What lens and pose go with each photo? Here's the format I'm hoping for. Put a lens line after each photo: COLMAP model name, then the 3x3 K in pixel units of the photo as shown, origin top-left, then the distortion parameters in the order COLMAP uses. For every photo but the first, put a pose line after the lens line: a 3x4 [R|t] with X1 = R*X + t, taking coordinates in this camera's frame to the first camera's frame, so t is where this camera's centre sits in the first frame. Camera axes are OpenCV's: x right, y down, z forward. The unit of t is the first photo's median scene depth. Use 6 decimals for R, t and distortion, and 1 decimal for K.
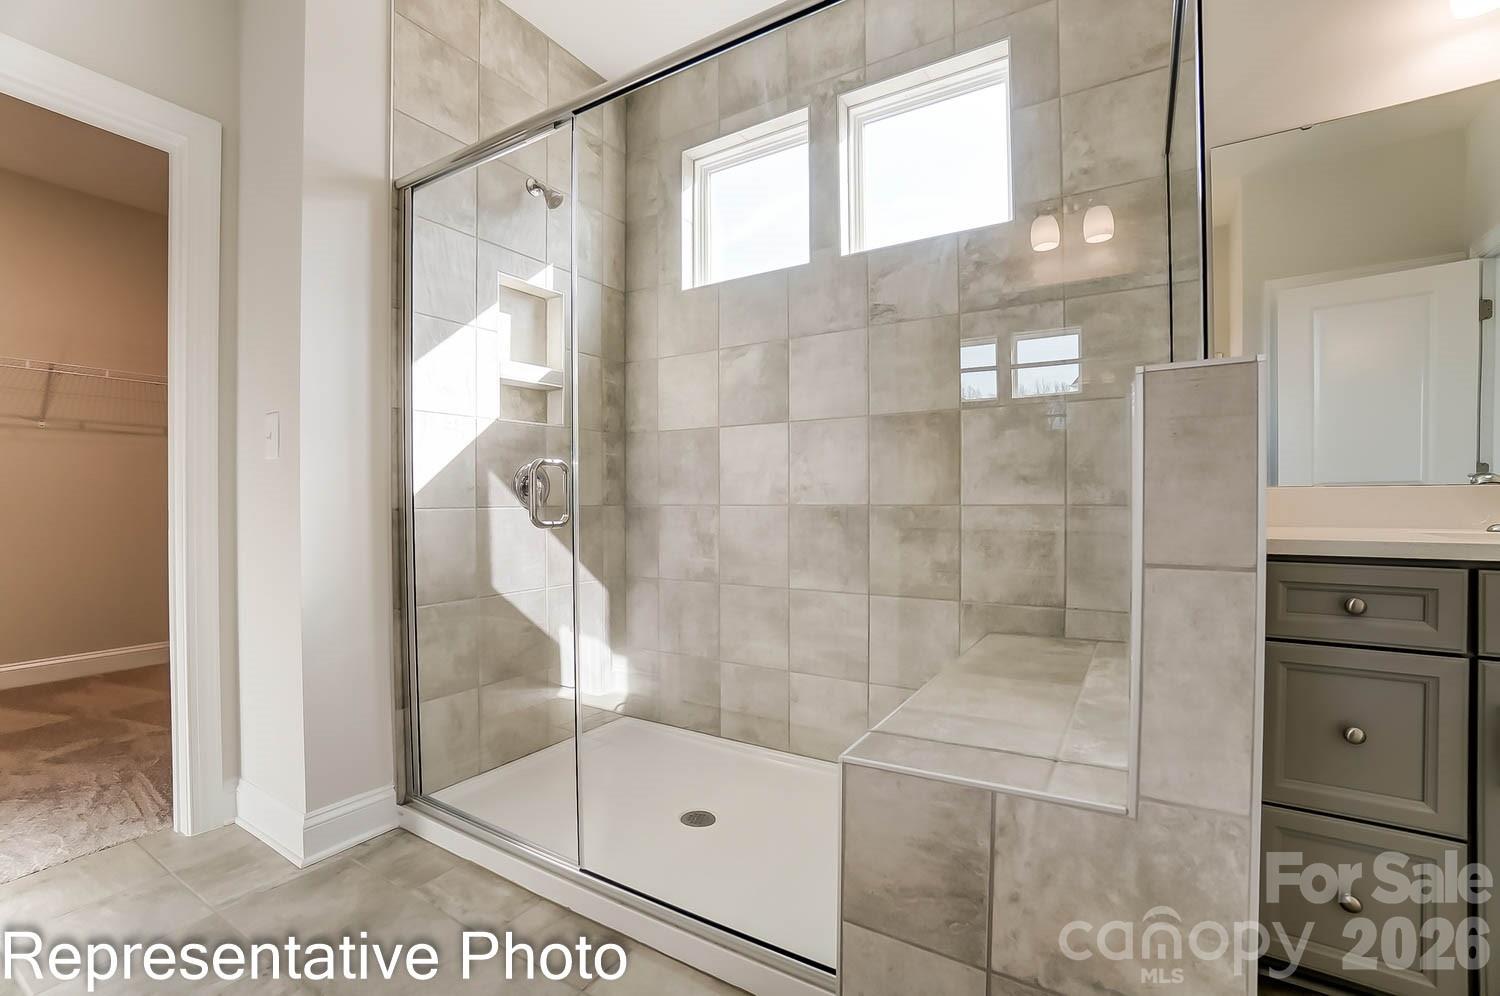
lens RADIAL K [[670.2, 0, 726.6], [0, 670.2, 506.0], [0, 0, 1]] dist [-0.056614, 0.022147]
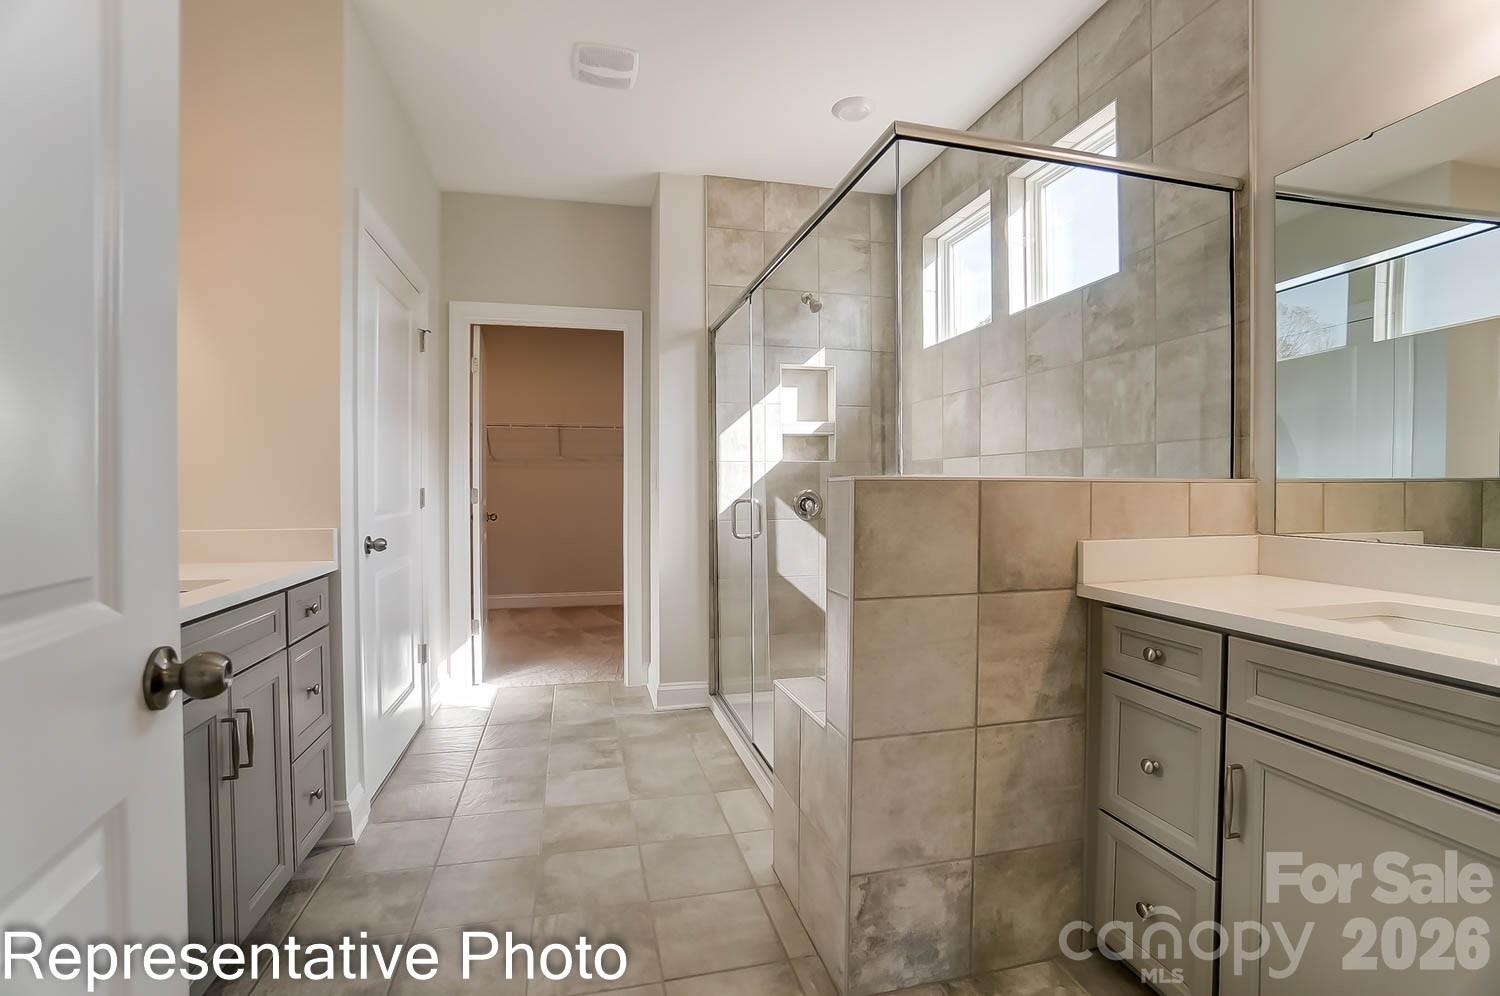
lens RADIAL K [[657.3, 0, 728.1], [0, 657.3, 498.9], [0, 0, 1]] dist [-0.054821, 0.021139]
pose [[0.723752, 0.015106, -0.689895, 0.670237], [-0.007612, 0.999874, 0.013907, -0.072397], [0.690019, -0.004814, 0.723776, -0.185320]]
